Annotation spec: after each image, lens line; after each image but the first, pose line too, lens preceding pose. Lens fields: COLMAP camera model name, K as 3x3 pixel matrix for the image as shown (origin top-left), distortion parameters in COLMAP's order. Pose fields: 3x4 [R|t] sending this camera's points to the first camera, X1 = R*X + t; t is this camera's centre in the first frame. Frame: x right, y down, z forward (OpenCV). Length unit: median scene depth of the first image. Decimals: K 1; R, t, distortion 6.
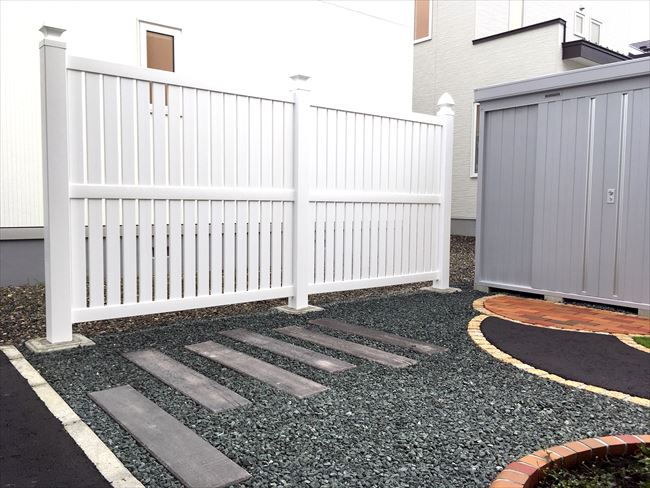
lens RADIAL K [[557.2, 0, 325.0], [0, 557.2, 244.0], [0, 0, 1]] dist [0.035327, -0.015370]
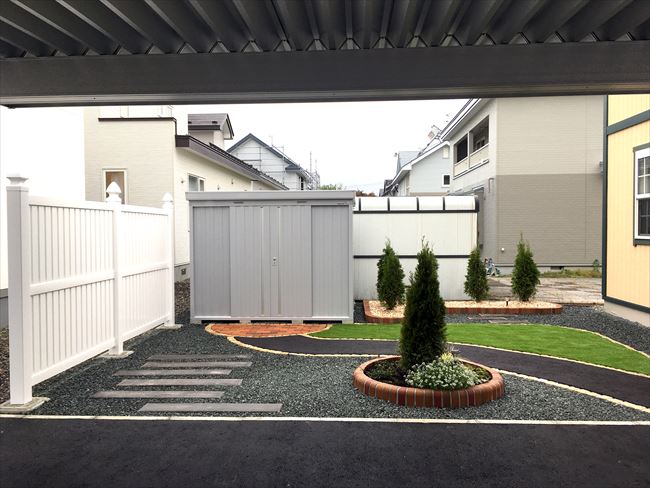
lens RADIAL K [[557.2, 0, 325.0], [0, 557.2, 244.0], [0, 0, 1]] dist [0.035327, -0.015370]
pose [[0.674155, -0.035205, 0.737750, -0.691386], [0.067514, 0.997619, -0.014088, -0.100175], [-0.735497, 0.059306, 0.674927, -0.339829]]
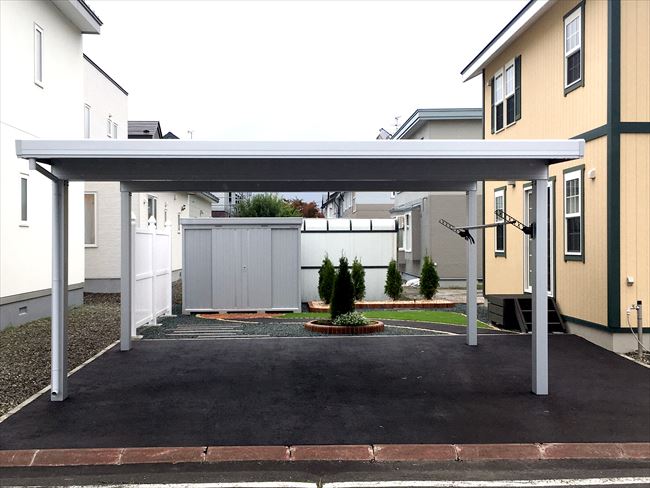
lens RADIAL K [[778.8, 0, 325.0], [0, 778.8, 244.0], [0, 0, 1]] dist [0.013666, 0.005686]
pose [[0.596668, -0.014126, 0.802364, -2.011336], [0.070831, 0.996870, -0.035122, -0.044301], [-0.799356, 0.077788, 0.595801, -1.341155]]
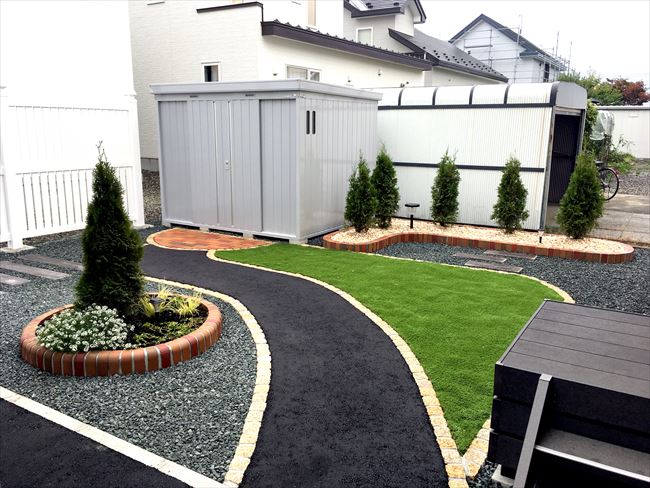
lens RADIAL K [[557.2, 0, 325.0], [0, 557.2, 244.0], [0, 0, 1]] dist [0.035327, -0.015370]
pose [[0.944459, -0.073002, 0.320419, 0.232184], [0.027119, 0.989002, 0.145393, -0.082657], [-0.327509, -0.128628, 0.936051, -0.602343]]
